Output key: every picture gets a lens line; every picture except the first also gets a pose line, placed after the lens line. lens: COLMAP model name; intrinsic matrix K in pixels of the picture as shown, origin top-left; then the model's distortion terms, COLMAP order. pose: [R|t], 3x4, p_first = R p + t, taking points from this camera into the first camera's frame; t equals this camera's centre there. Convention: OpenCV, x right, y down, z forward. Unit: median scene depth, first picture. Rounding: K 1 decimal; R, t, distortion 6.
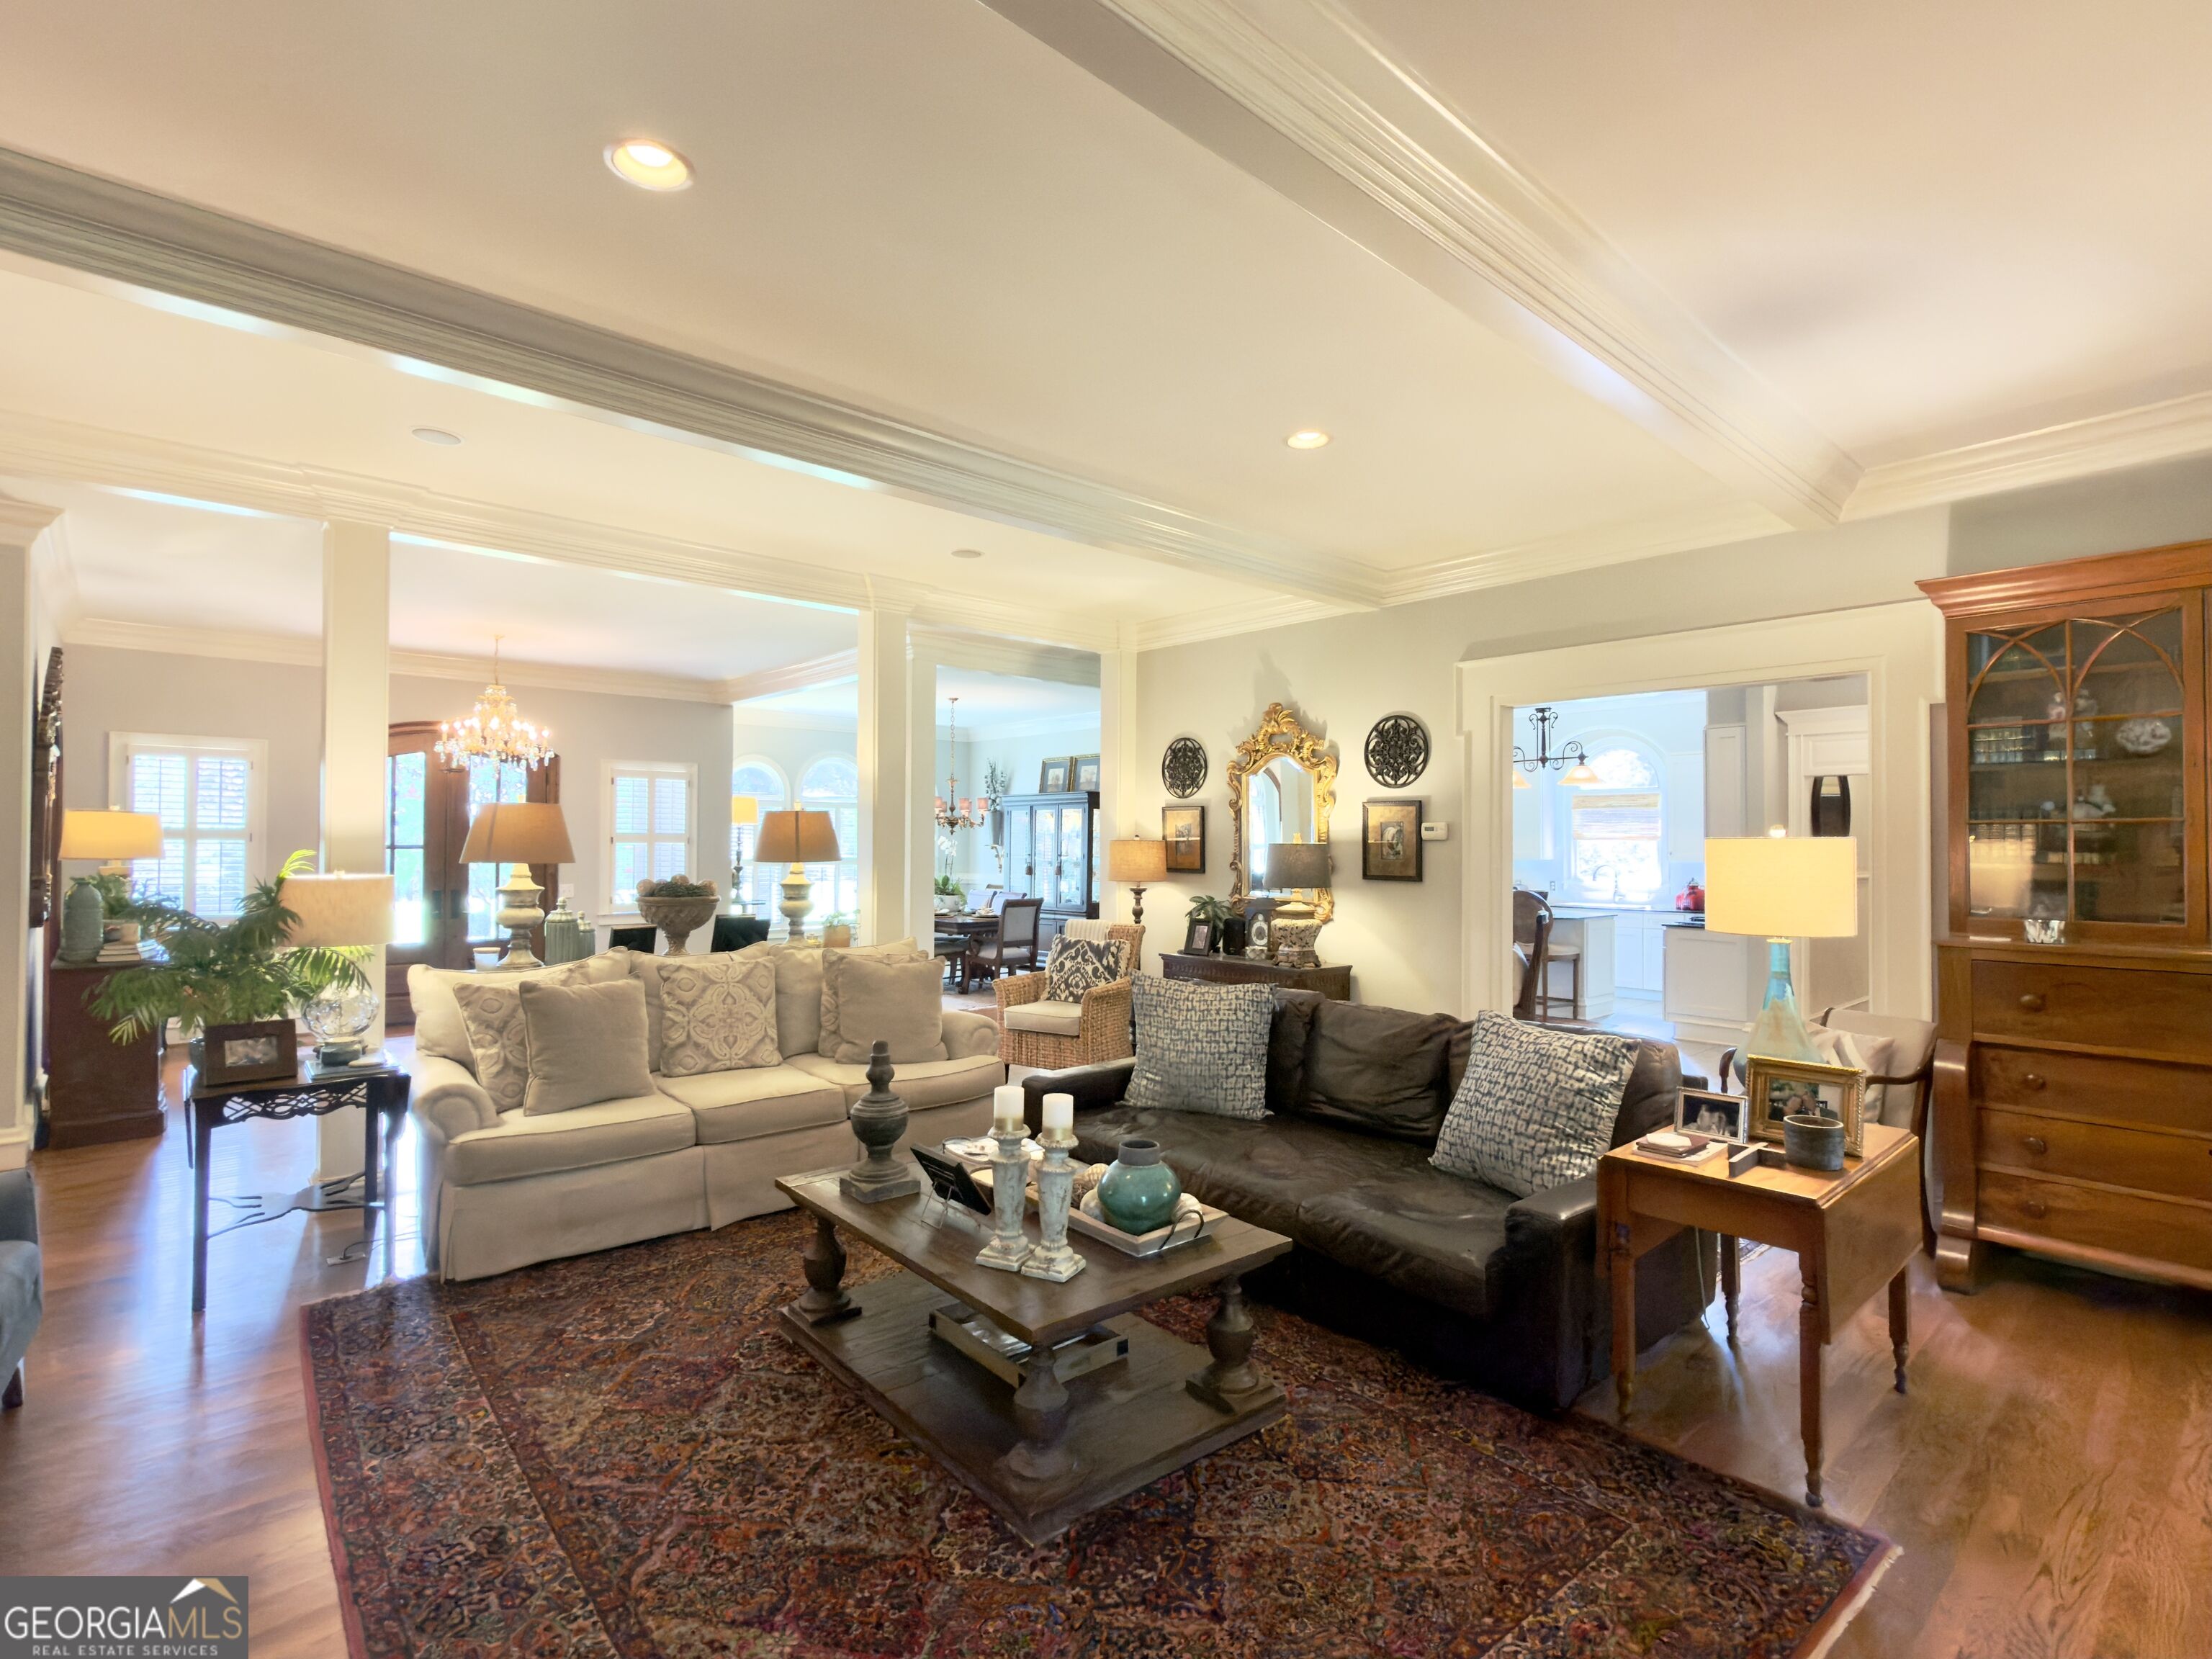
lens RADIAL K [[1083.7, 0, 1106.4], [0, 1083.7, 826.5], [0, 0, 1]] dist [-0.001319, -0.000078]
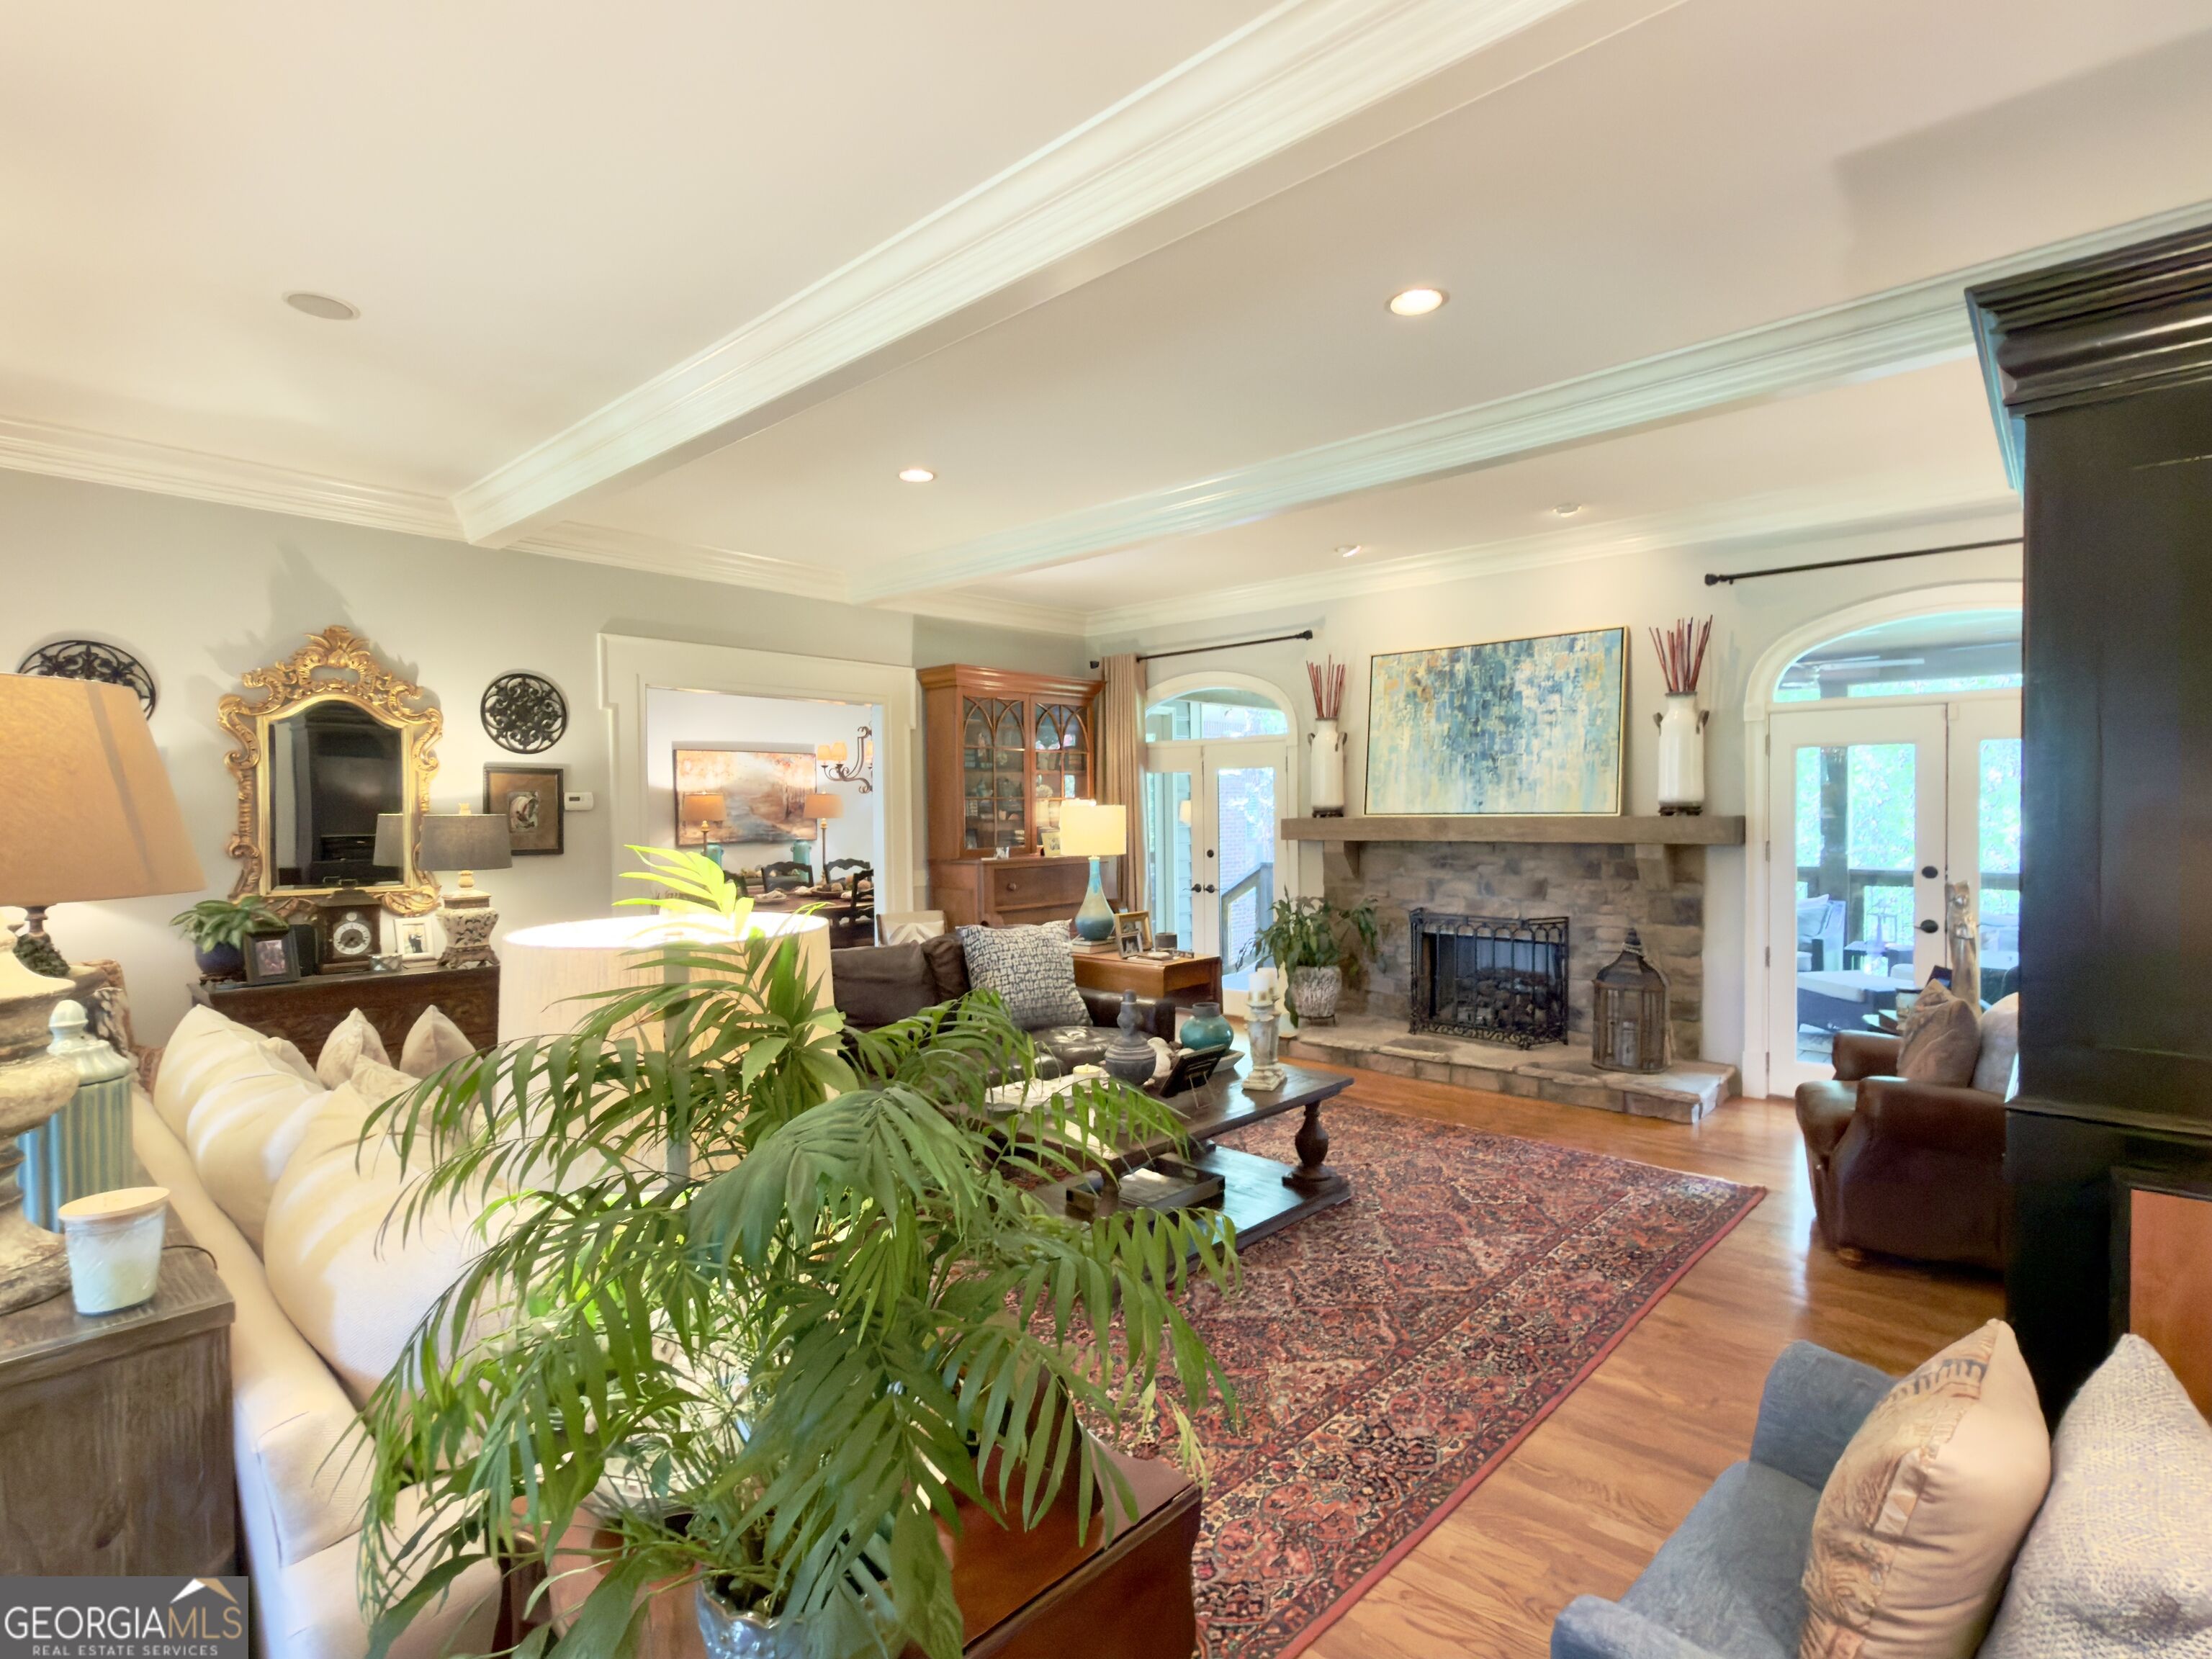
lens RADIAL K [[1083.4, 0, 1106.0], [0, 1083.4, 829.5], [0, 0, 1]] dist [-0.001749, 0.000018]
pose [[-0.100384, -0.020726, 0.994733, -0.705178], [-0.005455, 0.999779, 0.020280, 0.007444], [-0.994934, -0.003391, -0.100475, 0.619484]]
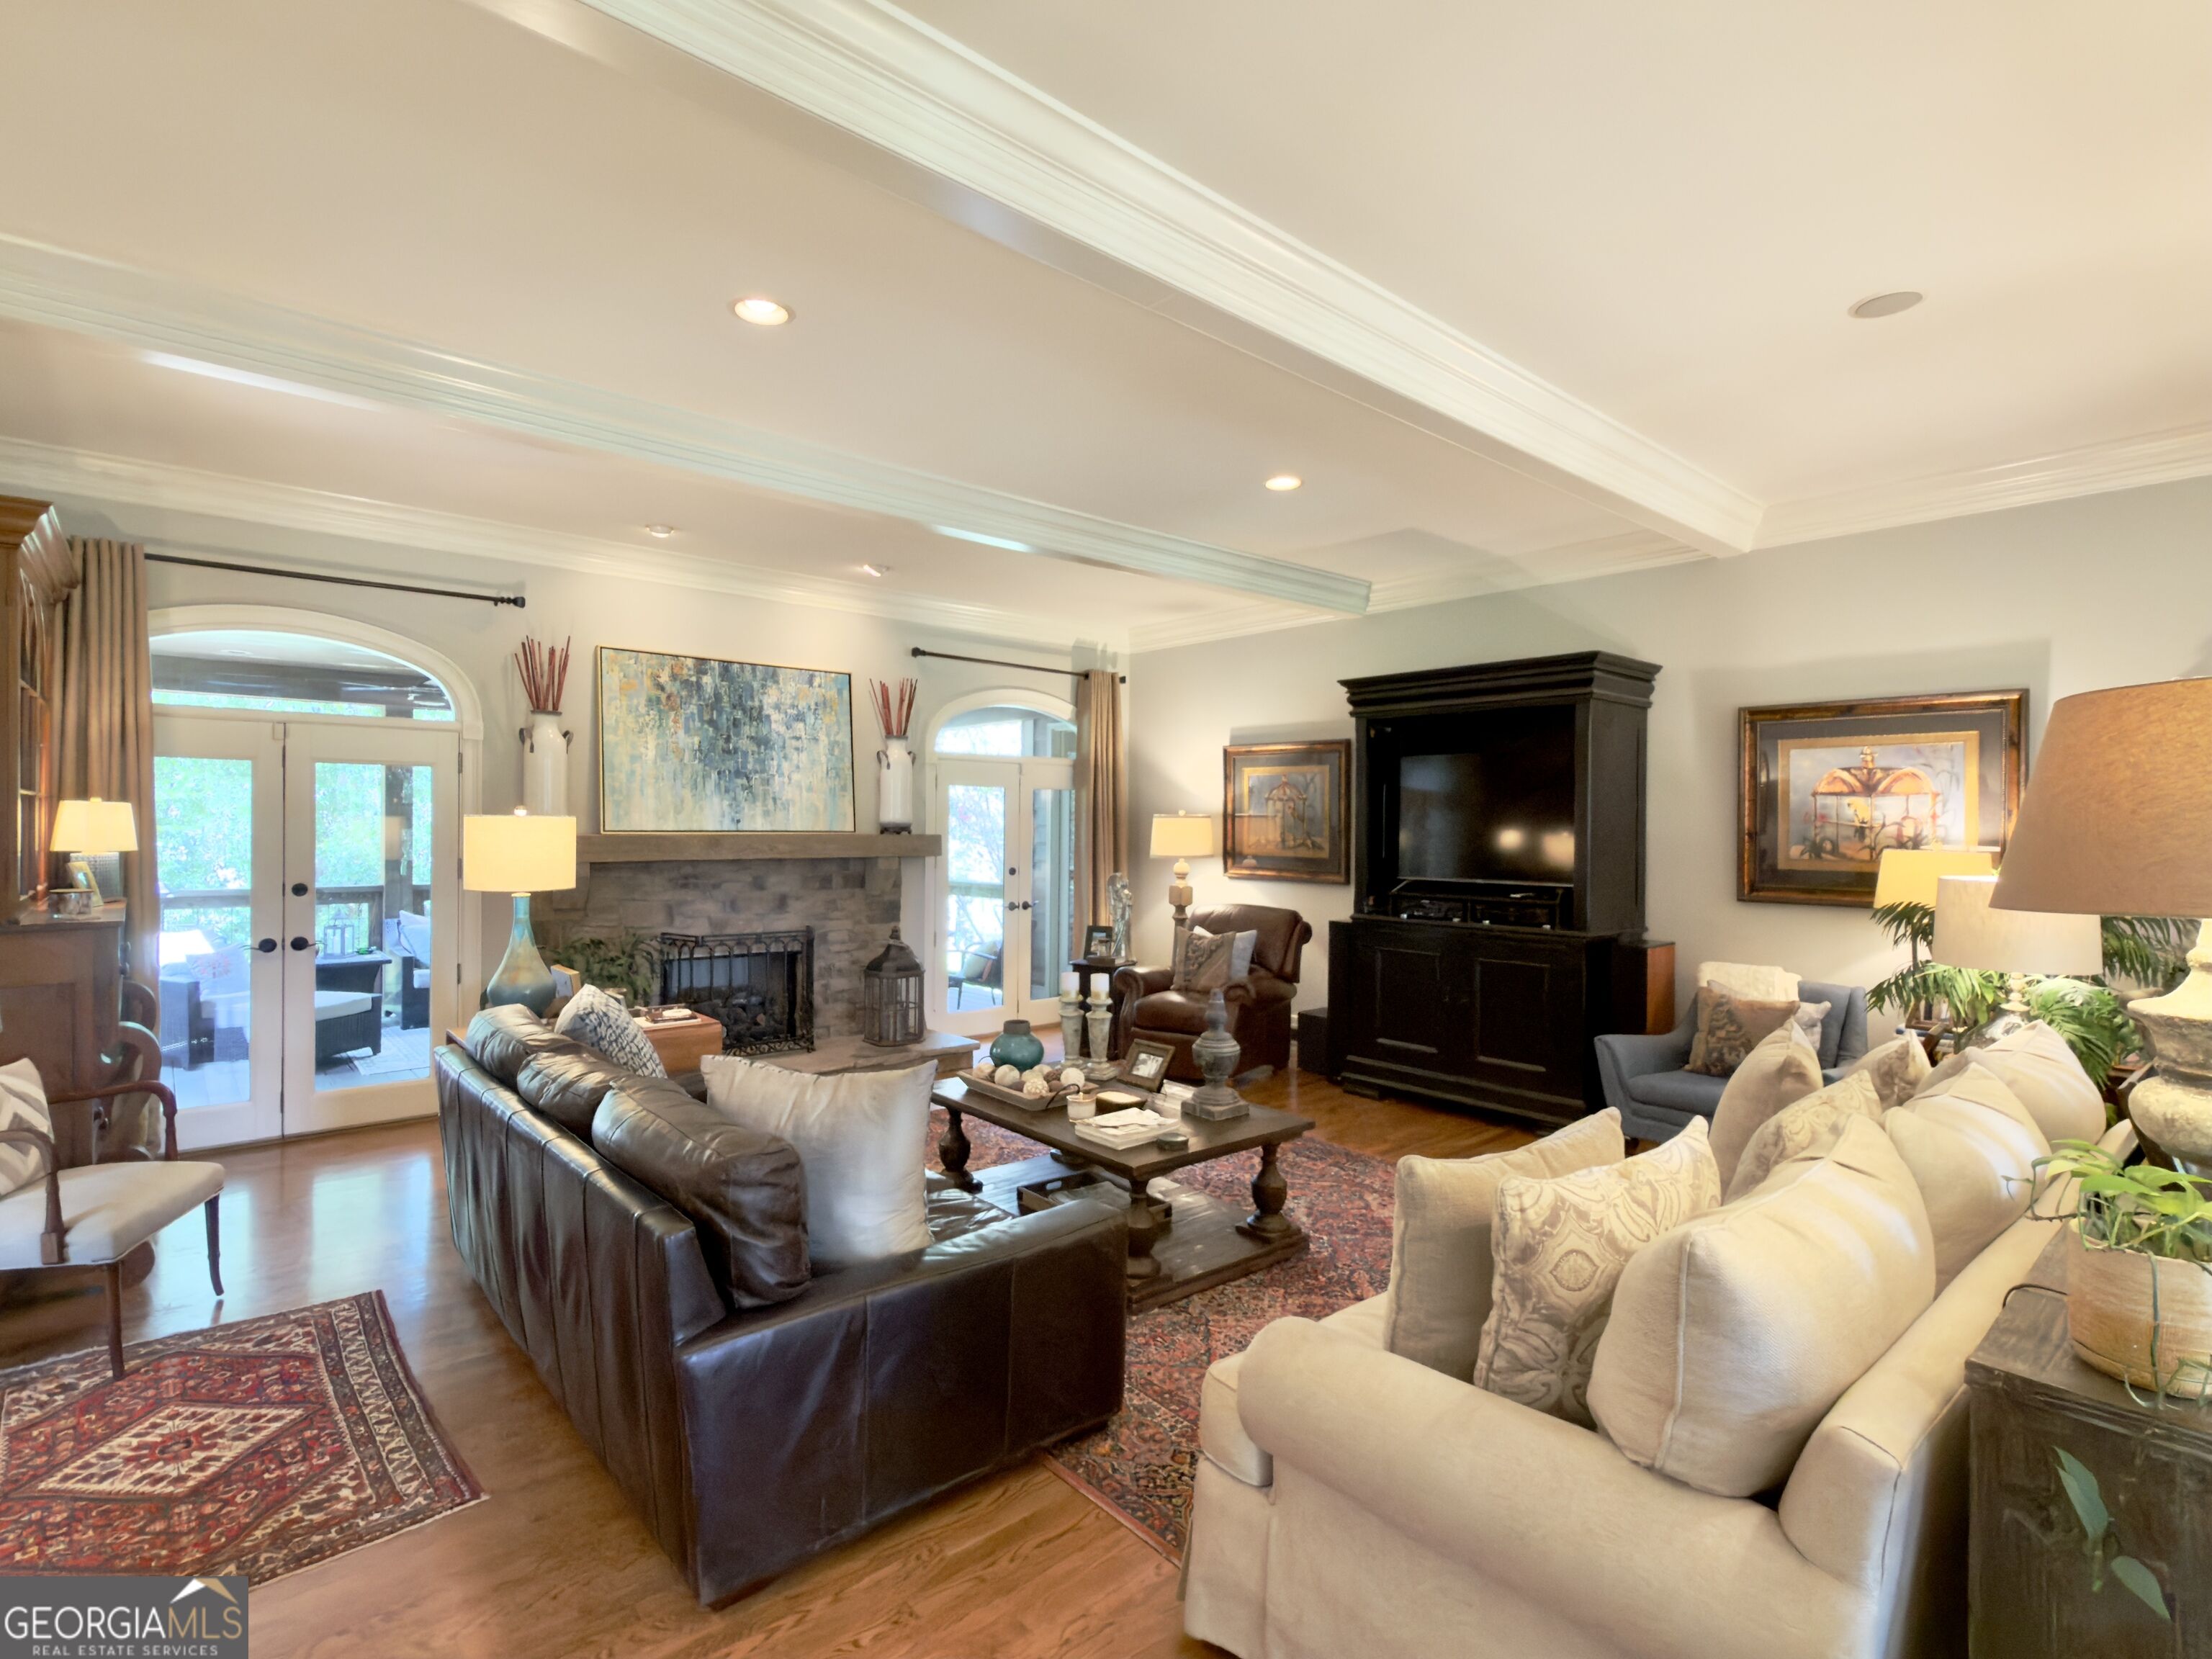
lens RADIAL K [[1083.4, 0, 1106.0], [0, 1083.4, 829.5], [0, 0, 1]] dist [-0.001749, 0.000018]
pose [[-0.999833, -0.011093, 0.014545, -0.054942], [-0.011266, 0.999866, -0.011885, 0.018339], [-0.014411, -0.012047, -0.999824, 1.211741]]
